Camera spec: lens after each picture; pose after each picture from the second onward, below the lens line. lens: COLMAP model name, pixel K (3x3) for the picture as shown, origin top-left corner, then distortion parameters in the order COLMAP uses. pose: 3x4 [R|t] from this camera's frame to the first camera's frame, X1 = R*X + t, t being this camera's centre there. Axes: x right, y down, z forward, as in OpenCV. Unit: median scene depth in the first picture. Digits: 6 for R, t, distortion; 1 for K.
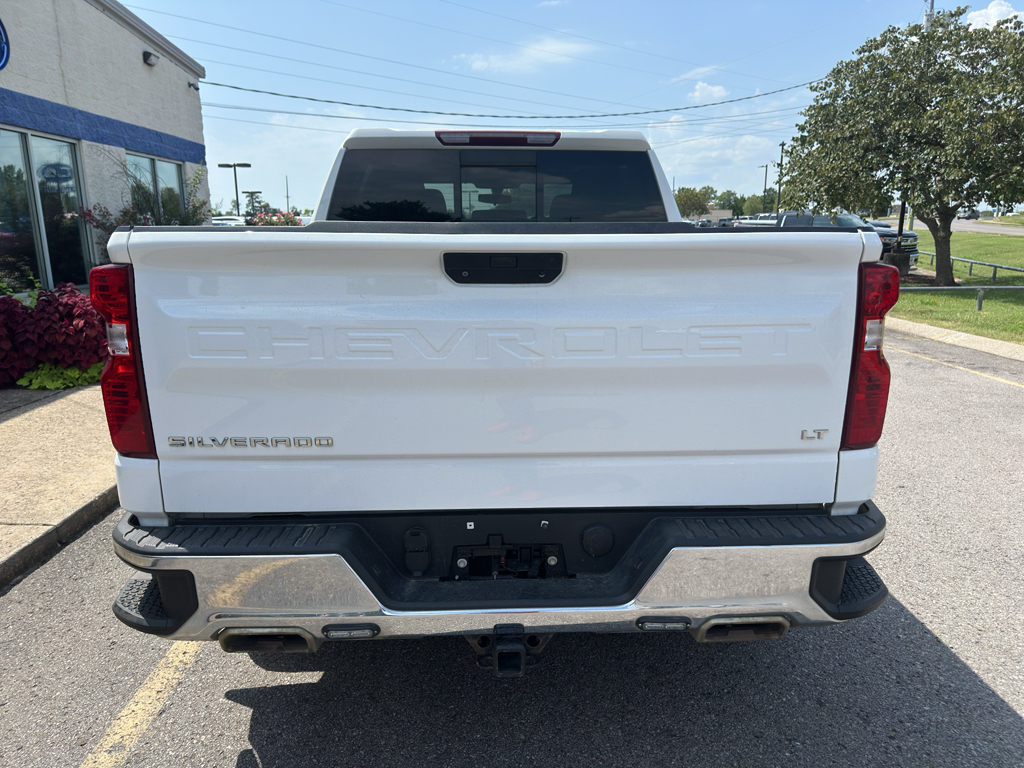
lens RADIAL K [[722.7, 0, 527.2], [0, 722.7, 400.8], [0, 0, 1]] dist [0.051724, -0.053800]
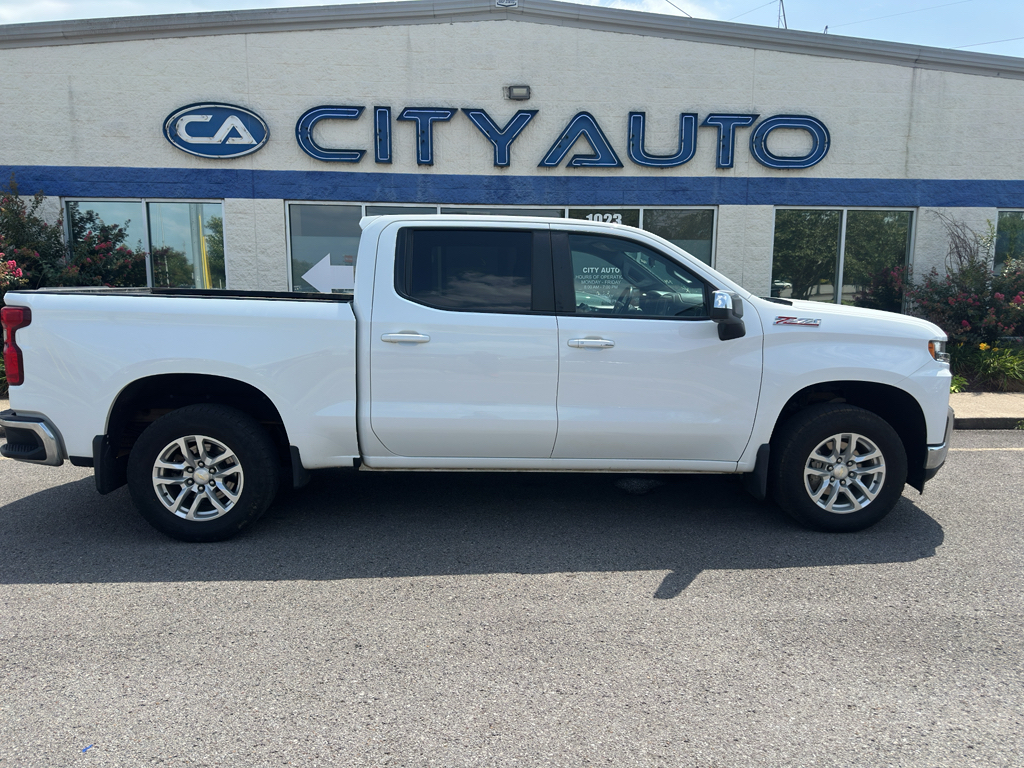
lens RADIAL K [[722.7, 0, 517.8], [0, 722.7, 385.7], [0, 0, 1]] dist [0.051724, -0.053800]
pose [[0.008968, 0.137866, -0.990410, 2.368078], [-0.235026, 0.962995, 0.131922, -0.515821], [0.971948, 0.231589, 0.041038, 2.140695]]
